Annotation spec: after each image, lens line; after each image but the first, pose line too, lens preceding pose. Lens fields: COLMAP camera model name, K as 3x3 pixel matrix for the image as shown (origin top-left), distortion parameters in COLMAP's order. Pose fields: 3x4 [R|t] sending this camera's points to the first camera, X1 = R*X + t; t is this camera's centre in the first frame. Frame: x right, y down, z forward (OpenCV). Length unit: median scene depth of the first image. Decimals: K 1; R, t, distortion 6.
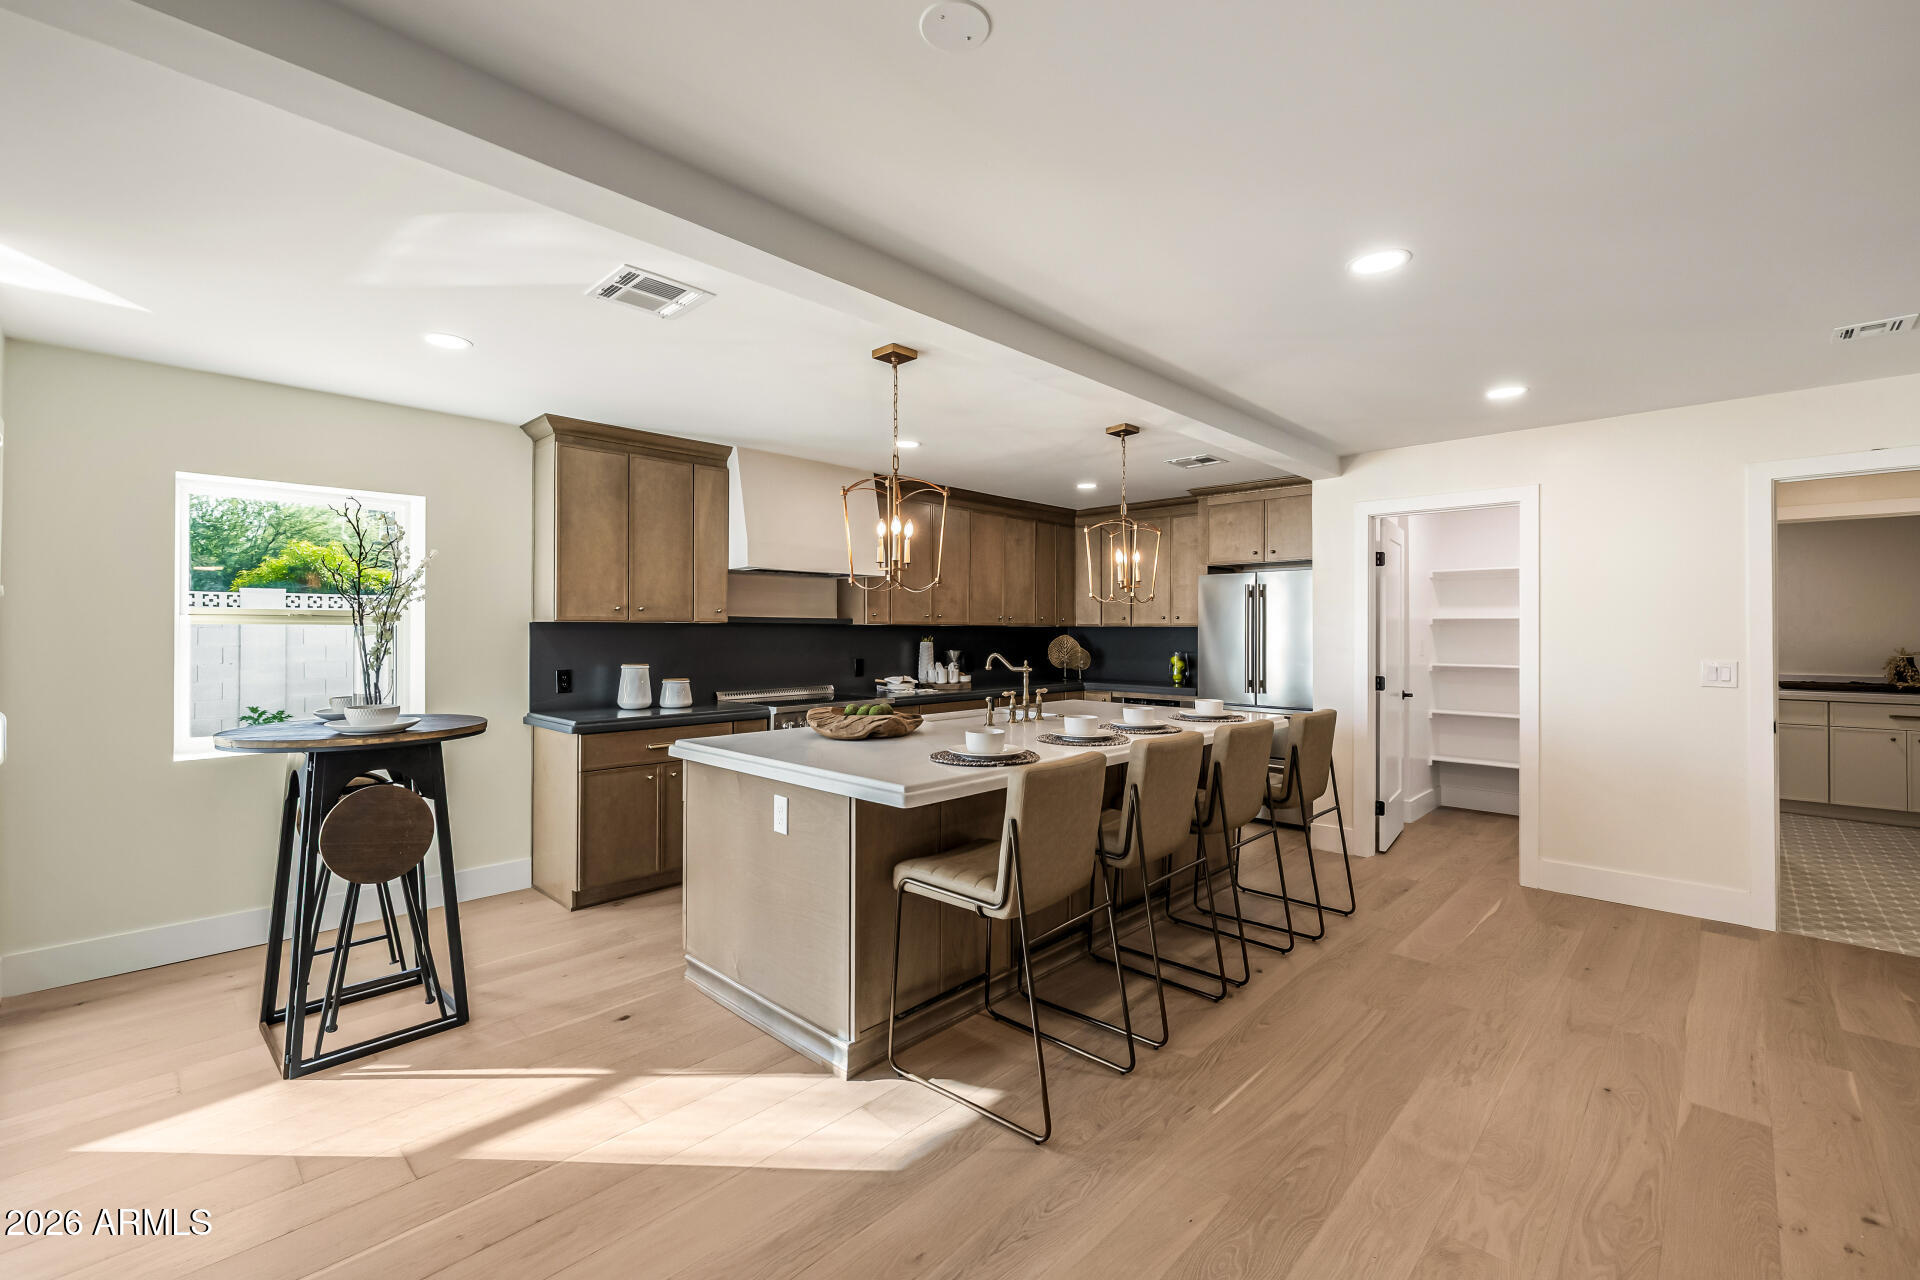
lens RADIAL K [[807.3, 0, 955.5], [0, 807.3, 633.6], [0, 0, 1]] dist [0.002900, 0.000337]
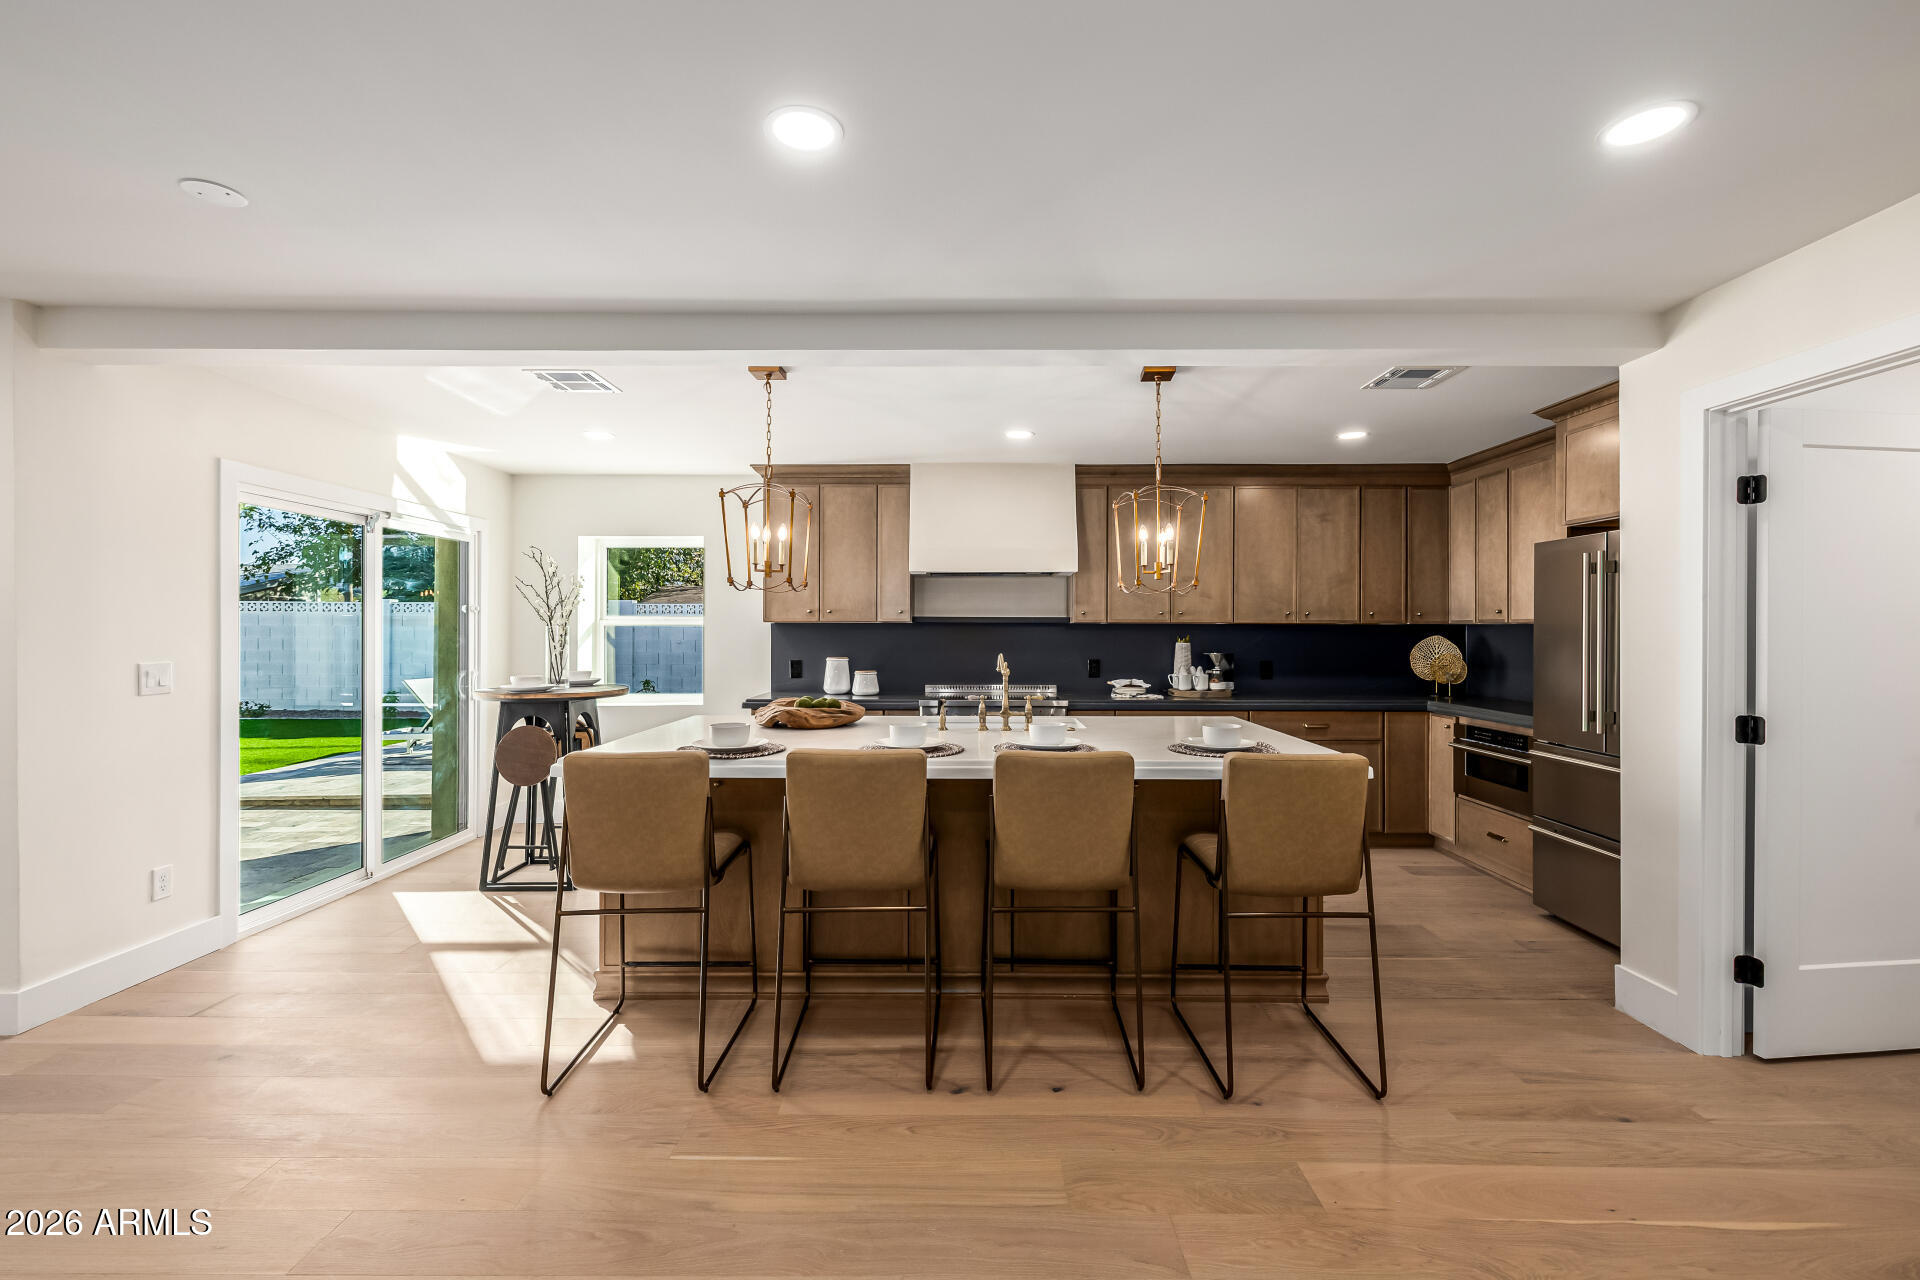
lens RADIAL K [[807.3, 0, 965.2], [0, 807.3, 629.6], [0, 0, 1]] dist [0.002900, 0.000337]
pose [[0.690650, -0.001418, -0.723187, 0.584350], [-0.003180, 0.999982, -0.004998, 0.001874], [0.723182, 0.005751, 0.690634, 0.294511]]
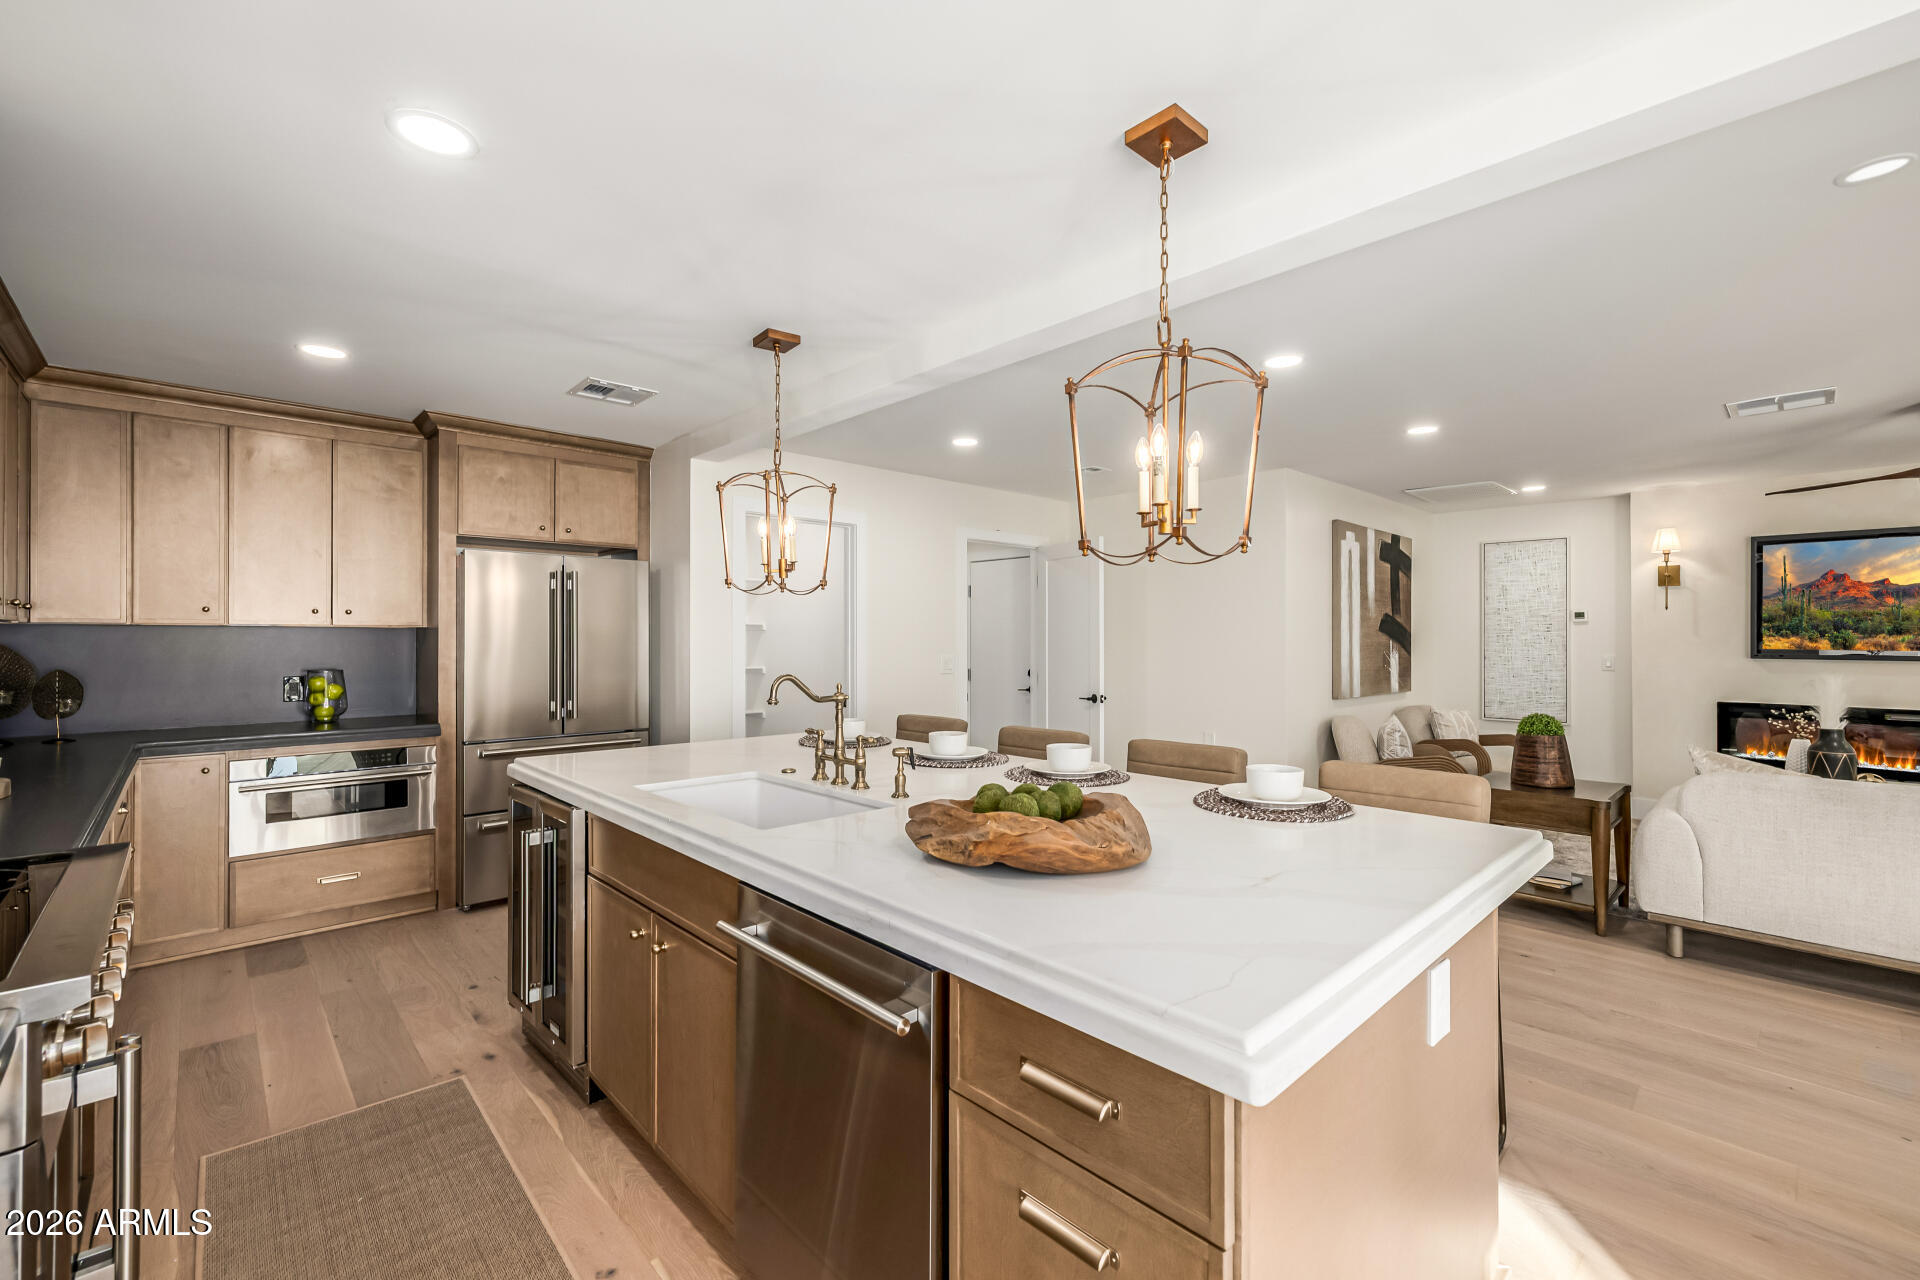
lens RADIAL K [[807.3, 0, 953.2], [0, 807.3, 636.4], [0, 0, 1]] dist [0.002900, 0.000337]
pose [[0.056461, 0.002157, 0.998403, -0.420641], [-0.001775, 0.999996, -0.002060, -0.001835], [-0.998403, -0.001656, 0.056464, 0.736322]]
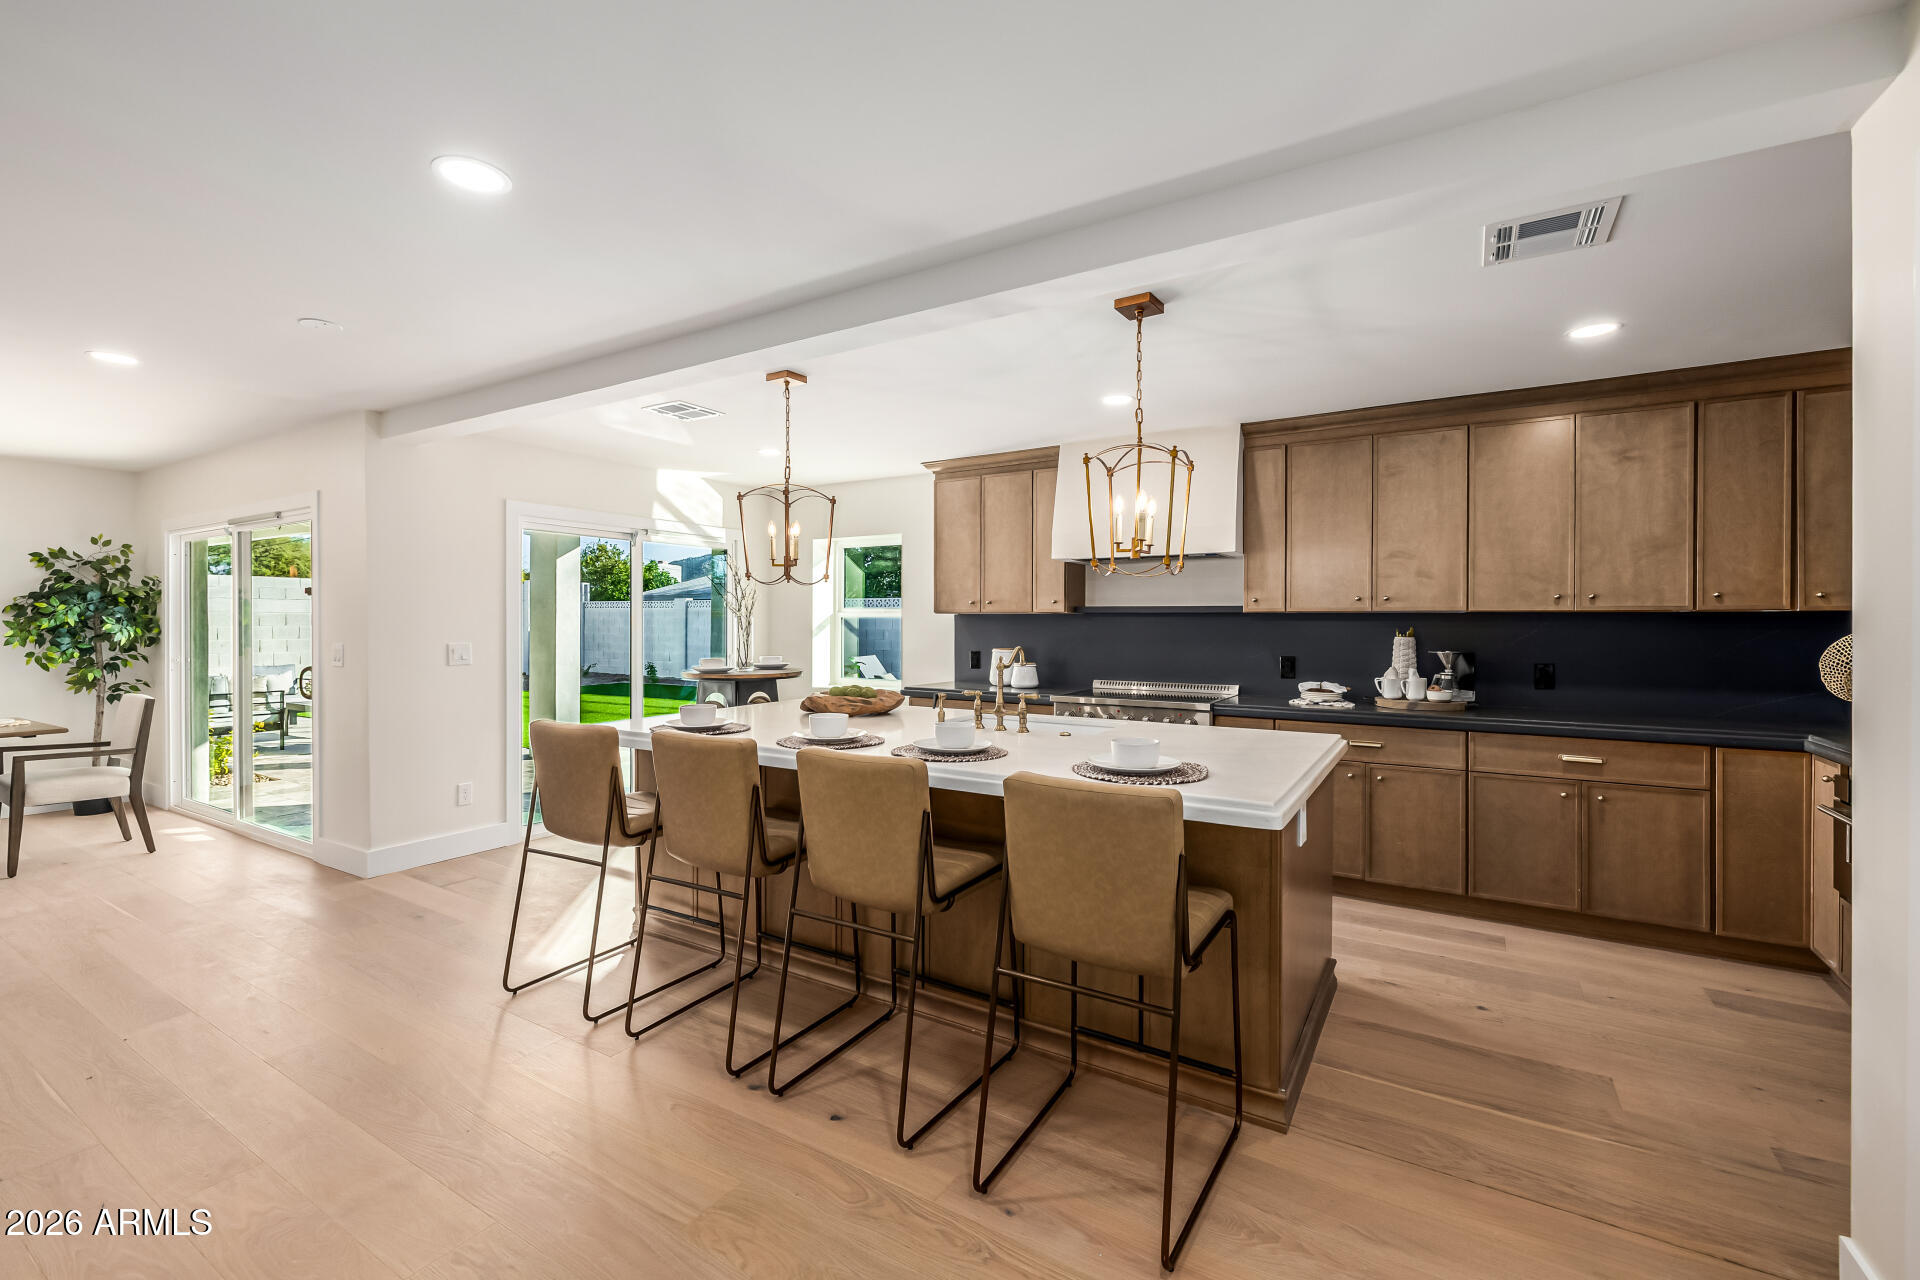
lens RADIAL K [[807.3, 0, 961.7], [0, 807.3, 625.2], [0, 0, 1]] dist [0.002900, 0.000337]
pose [[0.218985, 0.003000, -0.975724, 0.728335], [-0.004823, 0.999986, 0.001993, 0.001232], [0.975716, 0.004270, 0.218997, 0.653991]]
